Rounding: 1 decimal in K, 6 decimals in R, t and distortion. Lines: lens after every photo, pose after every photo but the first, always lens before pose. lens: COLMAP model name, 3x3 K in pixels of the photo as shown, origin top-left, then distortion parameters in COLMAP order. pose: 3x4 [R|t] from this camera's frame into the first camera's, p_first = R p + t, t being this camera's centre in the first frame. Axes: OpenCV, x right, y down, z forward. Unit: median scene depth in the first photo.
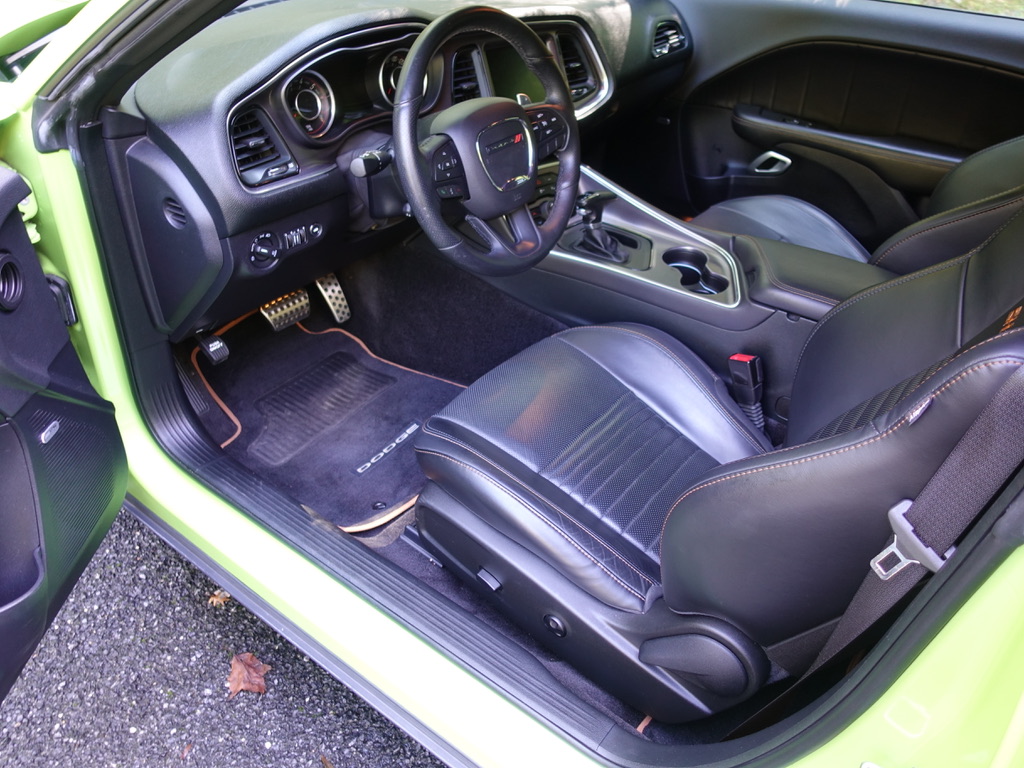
lens RADIAL K [[782.1, 0, 512.3], [0, 782.1, 382.0], [0, 0, 1]] dist [0.001493, -0.005825]
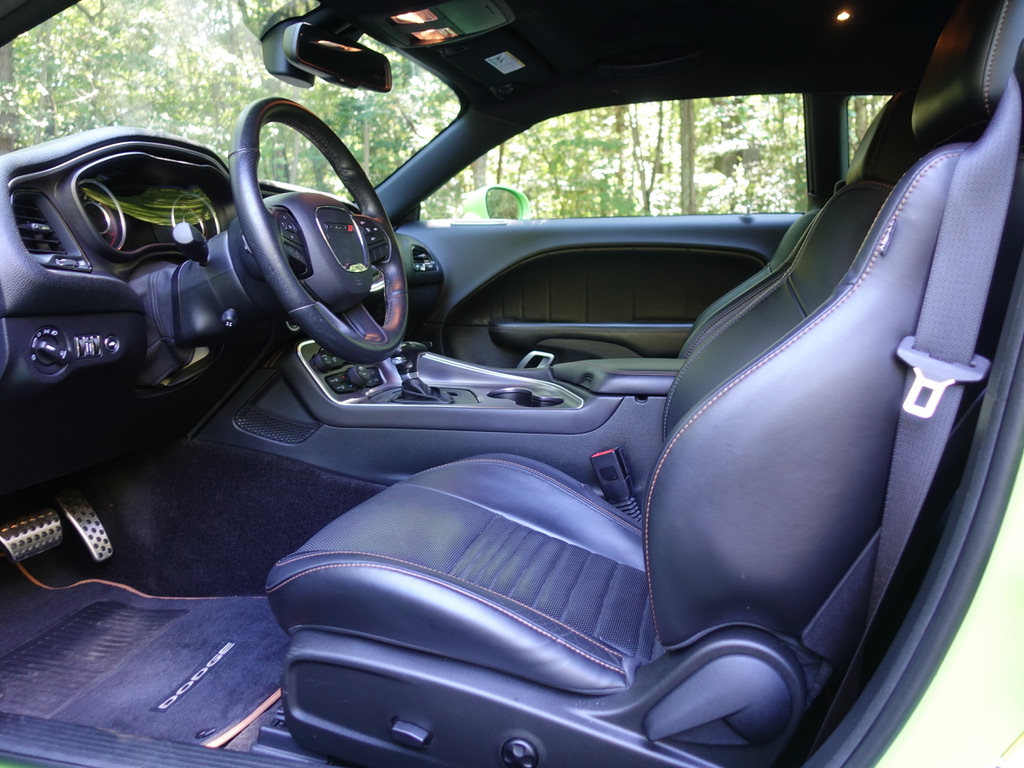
lens RADIAL K [[782.1, 0, 511.0], [0, 782.1, 387.0], [0, 0, 1]] dist [0.001493, -0.005825]
pose [[0.920539, -0.094481, 0.379053, -0.136667], [0.251531, 0.885764, -0.390069, 0.200352], [-0.298897, 0.454418, 0.839145, 0.161353]]
